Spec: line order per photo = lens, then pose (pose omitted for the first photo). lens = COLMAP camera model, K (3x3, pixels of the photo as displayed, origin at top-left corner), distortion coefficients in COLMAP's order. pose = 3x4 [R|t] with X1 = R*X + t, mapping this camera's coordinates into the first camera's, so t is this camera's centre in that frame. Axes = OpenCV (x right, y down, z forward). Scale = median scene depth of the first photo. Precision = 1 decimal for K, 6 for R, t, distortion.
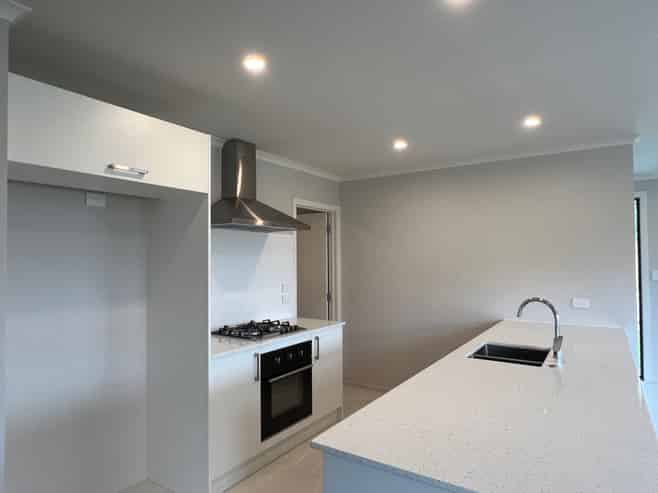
lens RADIAL K [[403.4, 0, 329.0], [0, 403.4, 246.5], [0, 0, 1]] dist [-0.000651, -0.000433]
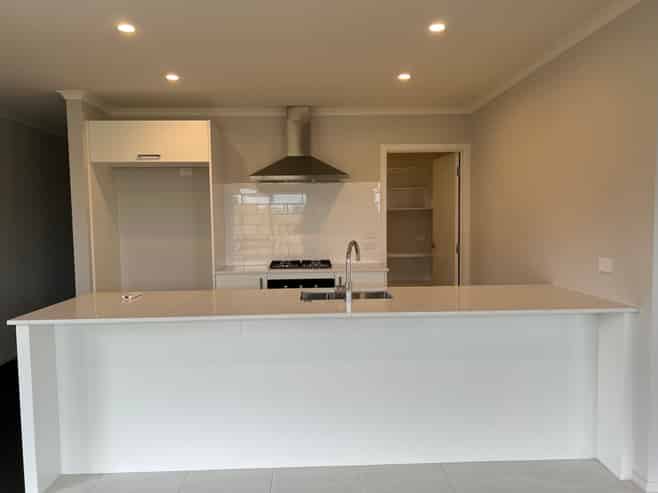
lens RADIAL K [[504.9, 0, 329.0], [0, 504.9, 246.5], [0, 0, 1]] dist [0.000961, 0.000912]
pose [[0.581628, 0.039546, -0.812493, 1.386967], [0.034824, 0.996691, 0.073441, 0.055024], [0.812709, -0.071010, 0.578326, 0.259876]]
